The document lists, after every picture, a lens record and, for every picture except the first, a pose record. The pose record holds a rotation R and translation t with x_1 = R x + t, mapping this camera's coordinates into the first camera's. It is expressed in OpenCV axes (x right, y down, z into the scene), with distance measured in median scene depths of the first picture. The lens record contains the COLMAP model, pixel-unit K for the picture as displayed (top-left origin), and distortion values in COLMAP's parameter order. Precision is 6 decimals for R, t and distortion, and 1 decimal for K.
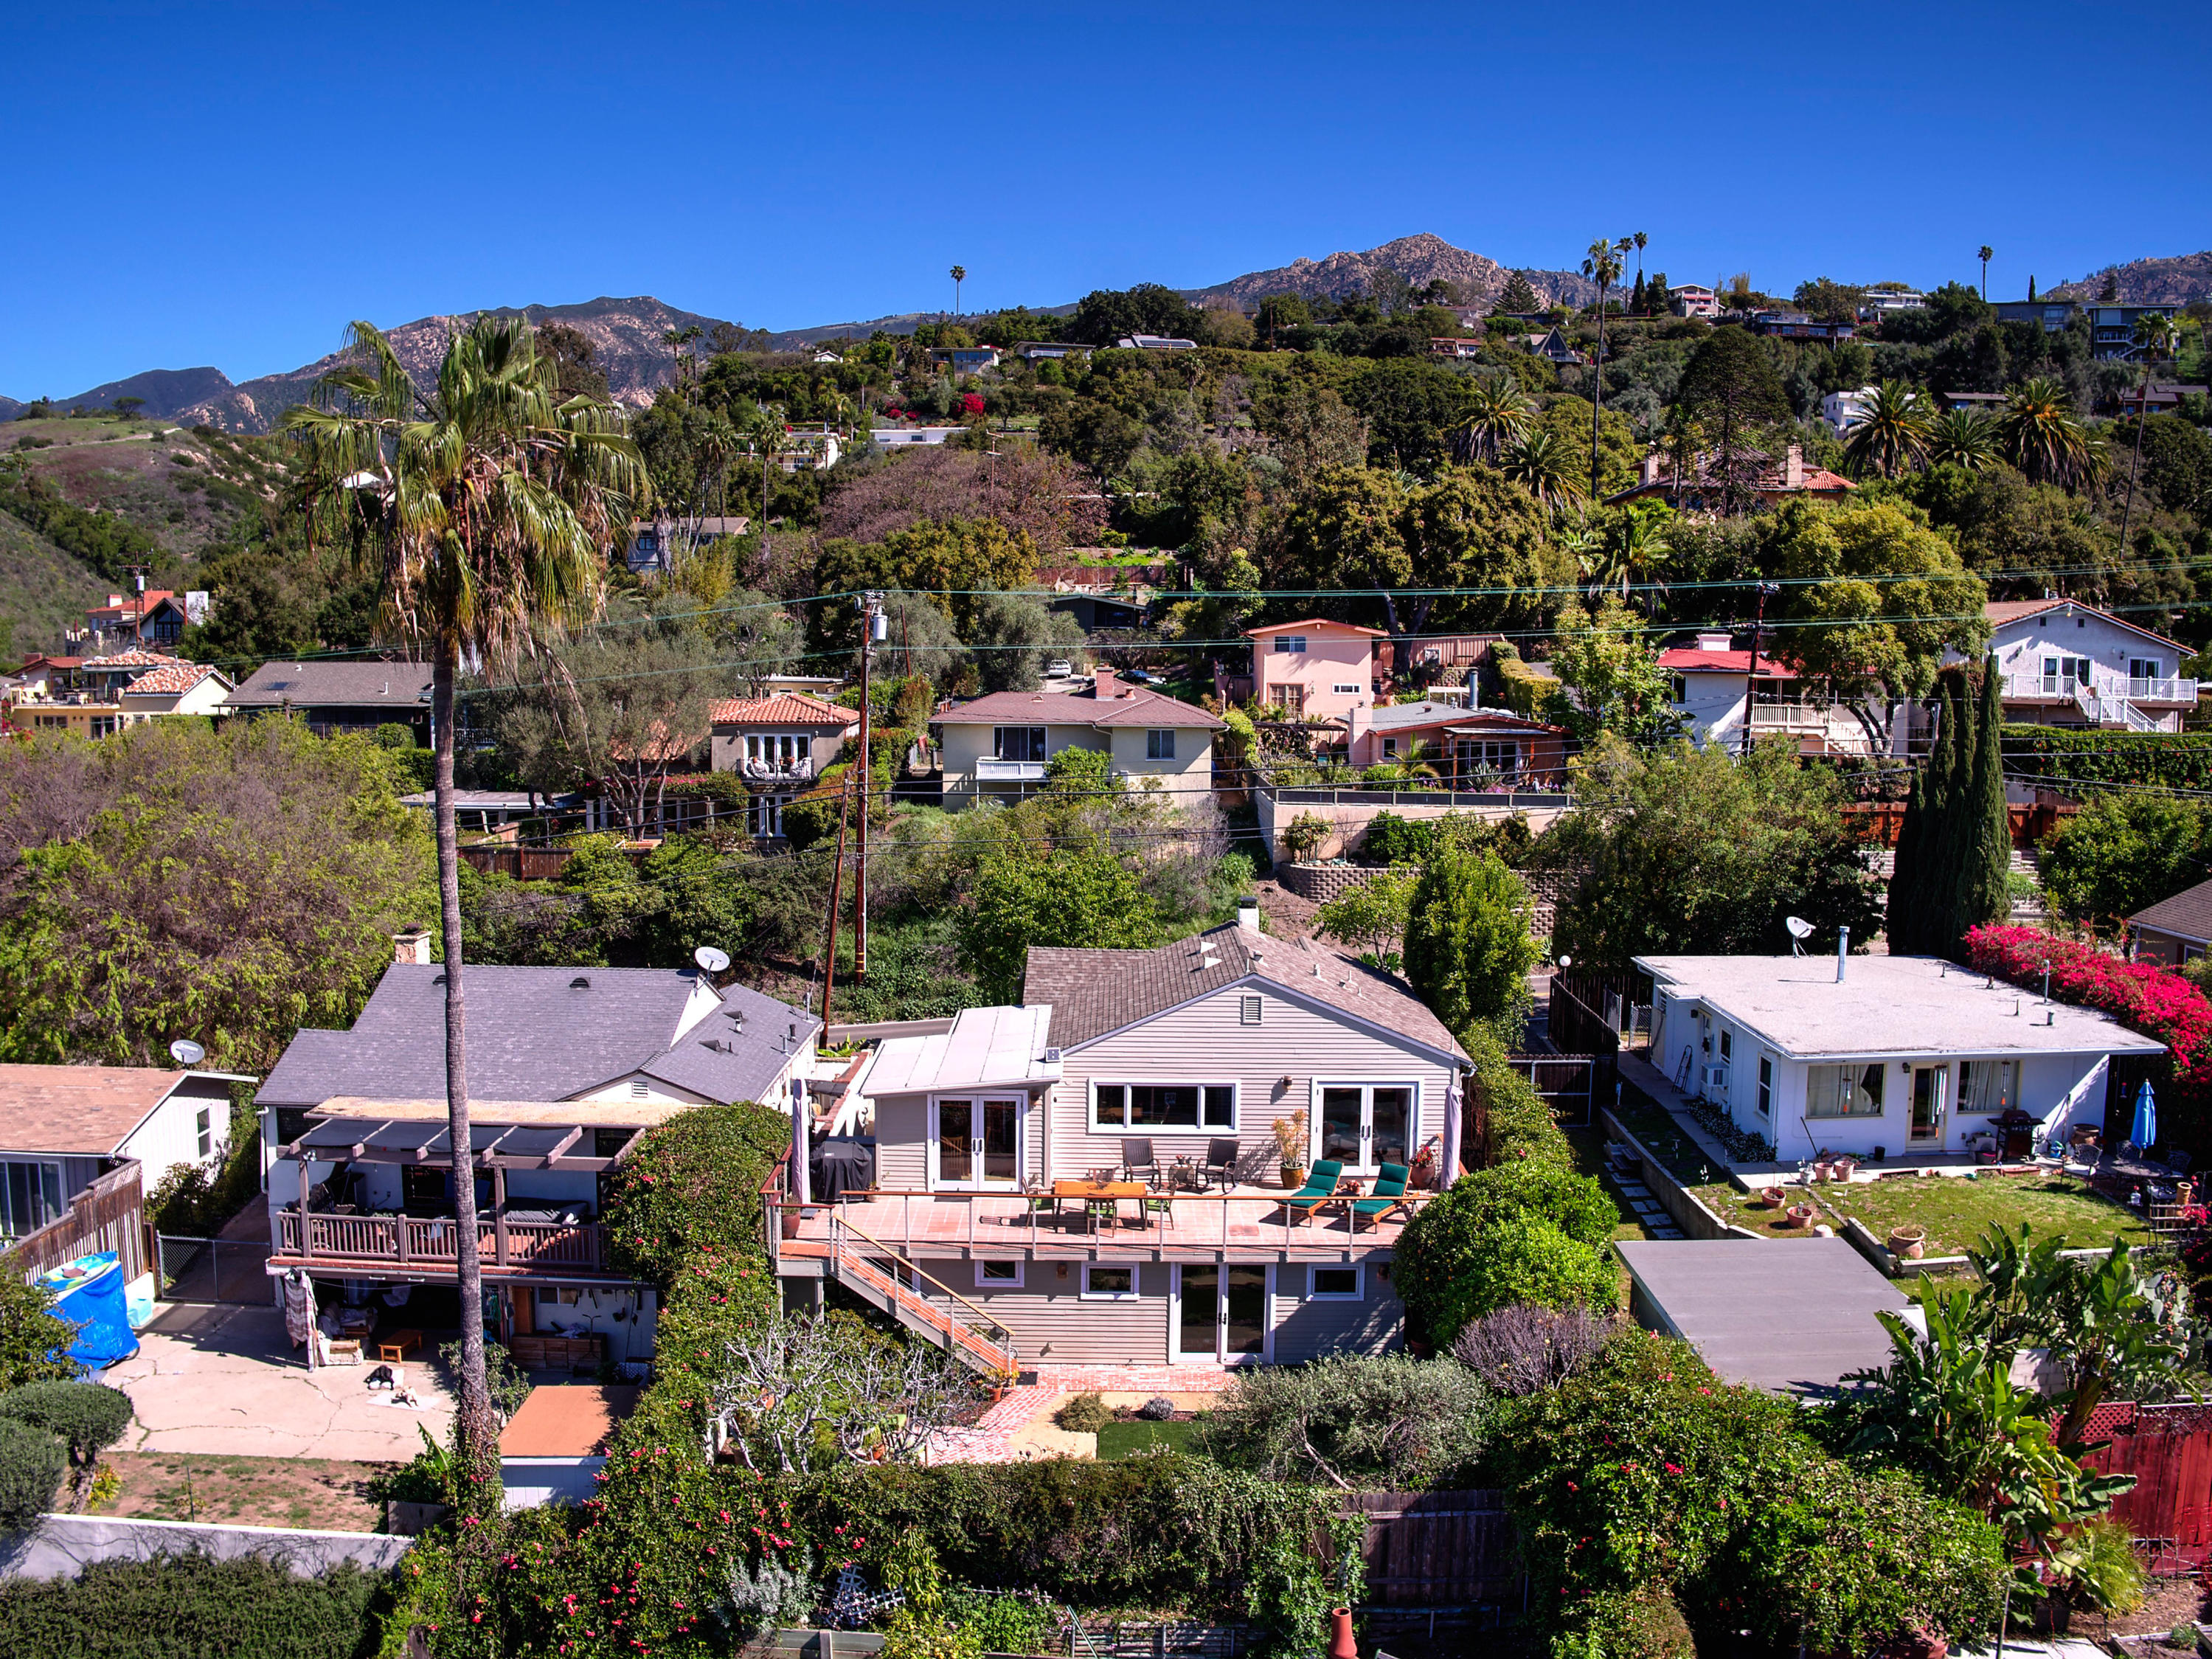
lens RADIAL K [[1934.8, 0, 1098.9], [0, 1934.8, 838.4], [0, 0, 1]] dist [-0.141654, 0.012666]
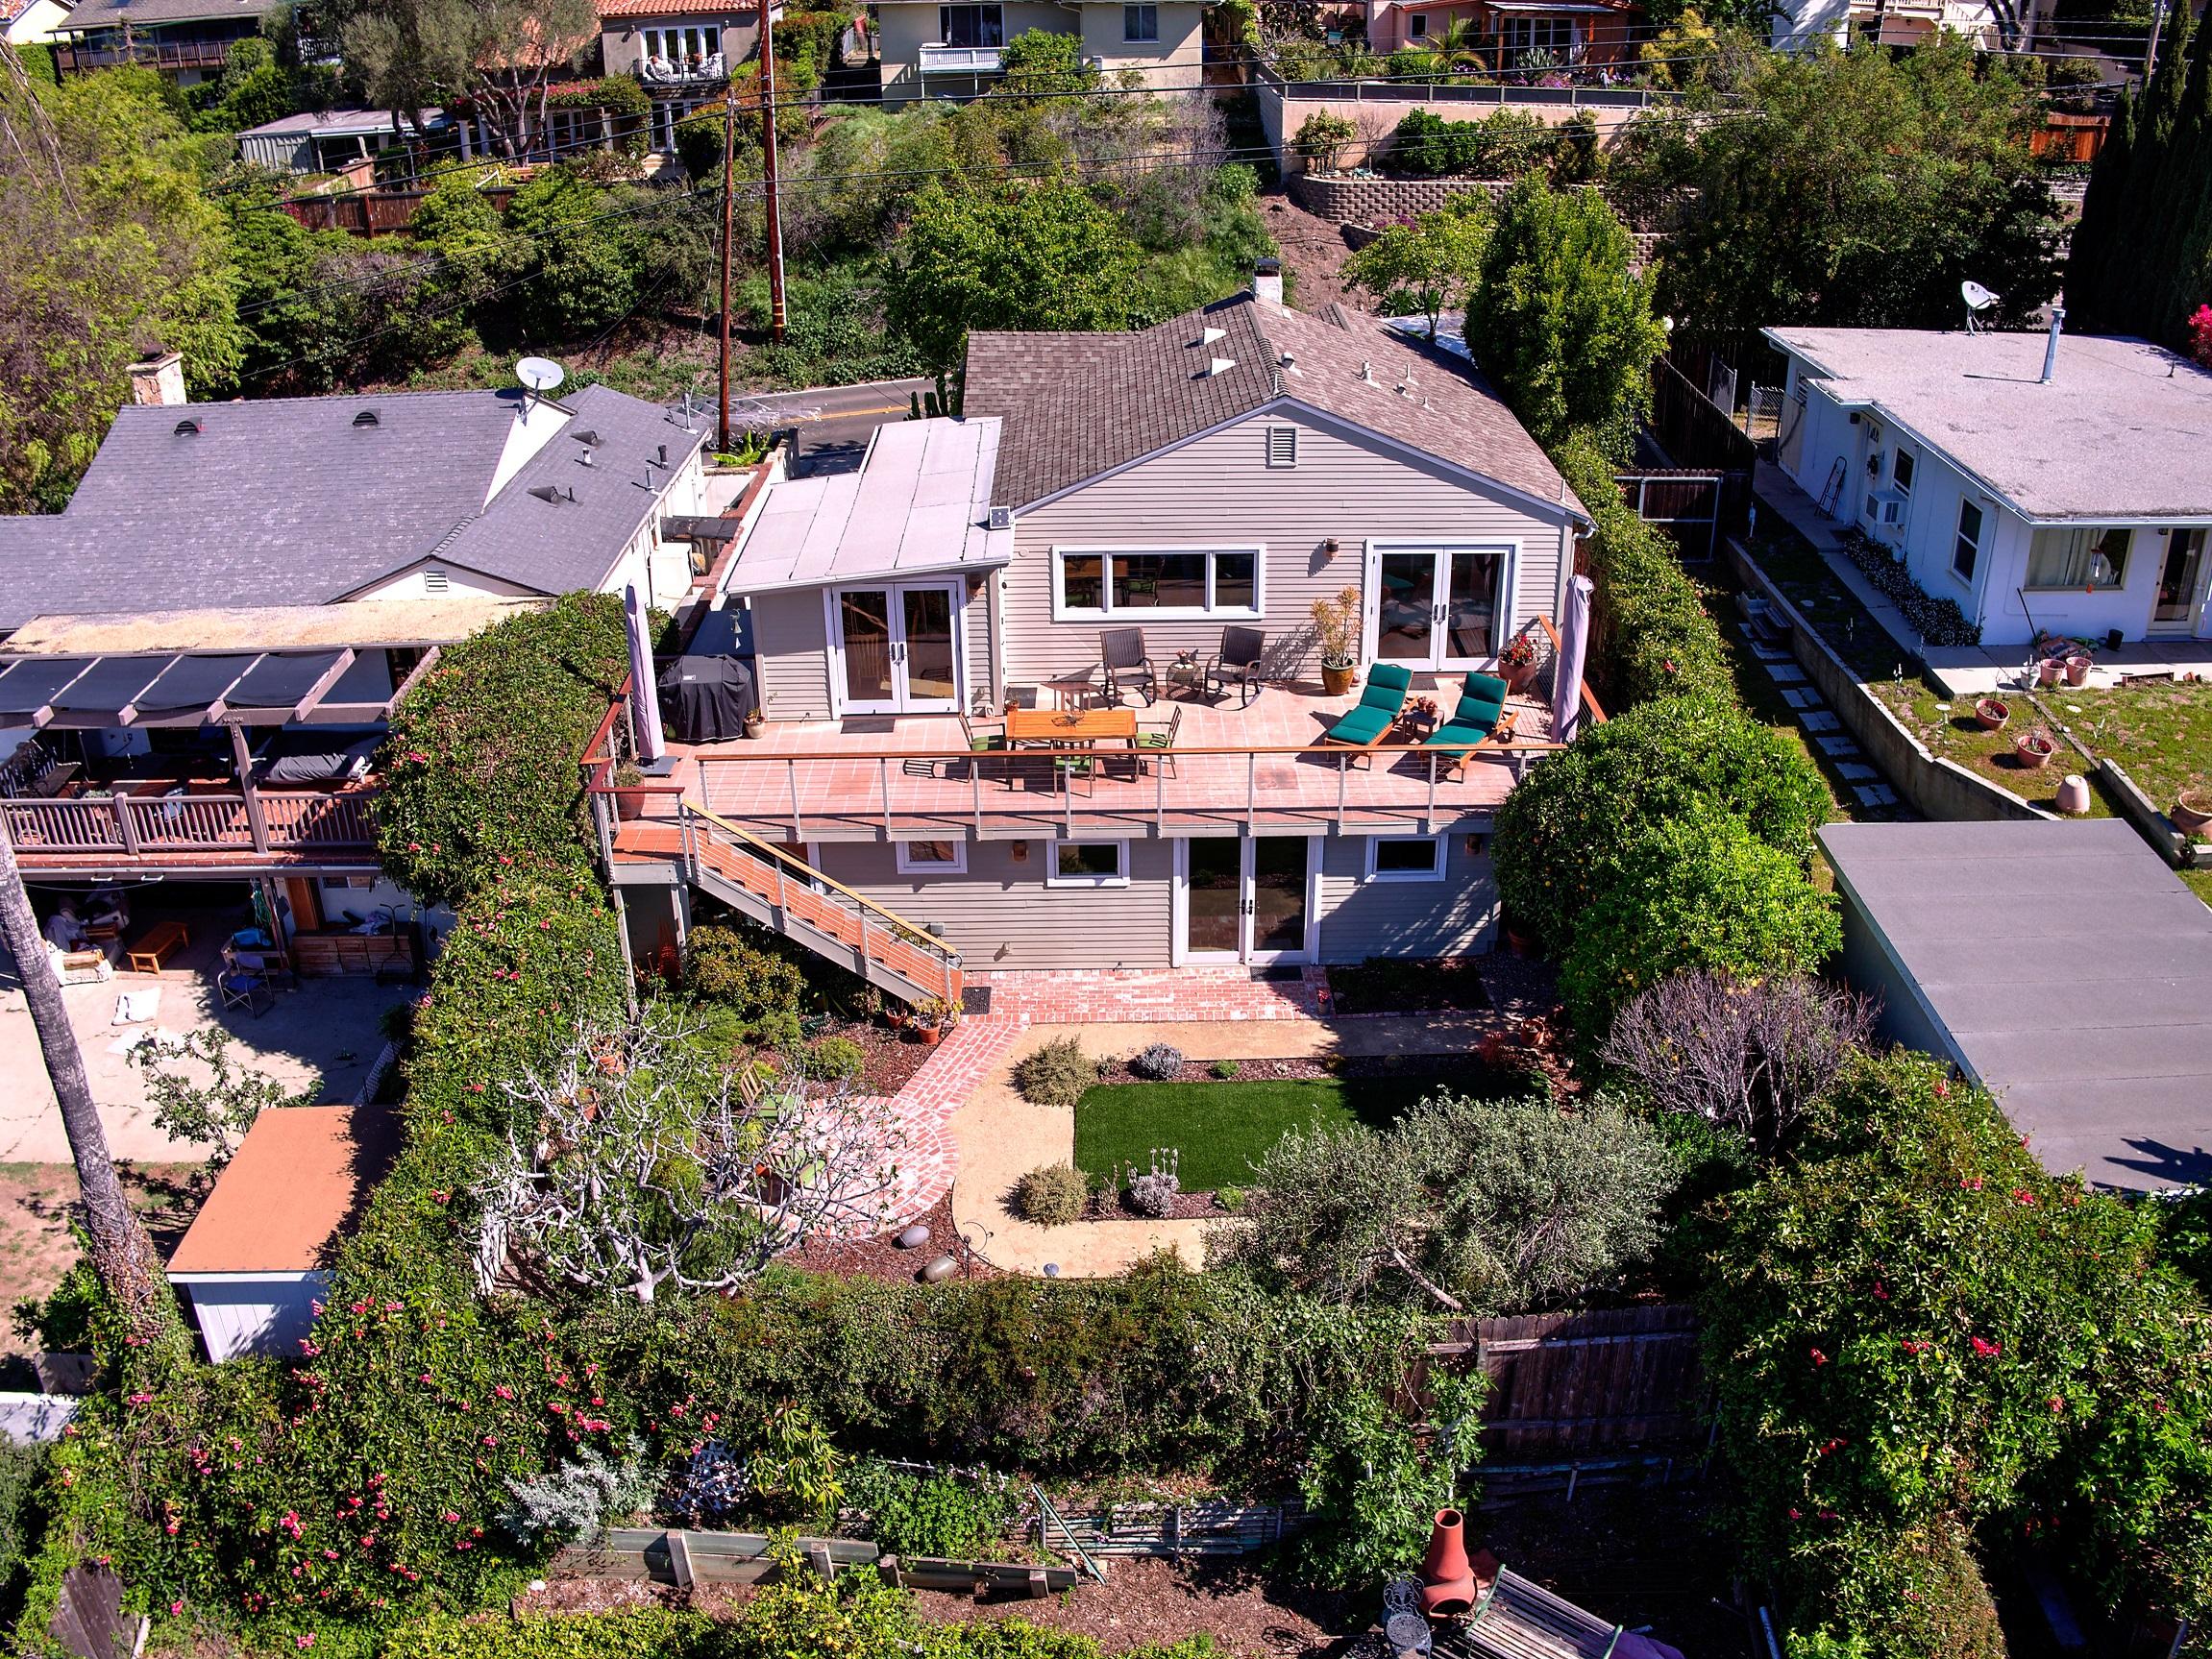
lens RADIAL K [[1979.3, 0, 1118.2], [0, 1979.3, 843.6], [0, 0, 1]] dist [-0.215201, 0.101824]
pose [[0.999549, -0.027440, 0.012165, 0.007592], [0.021282, 0.933697, 0.357432, -0.032878], [-0.021167, -0.357012, 0.933860, 0.296245]]
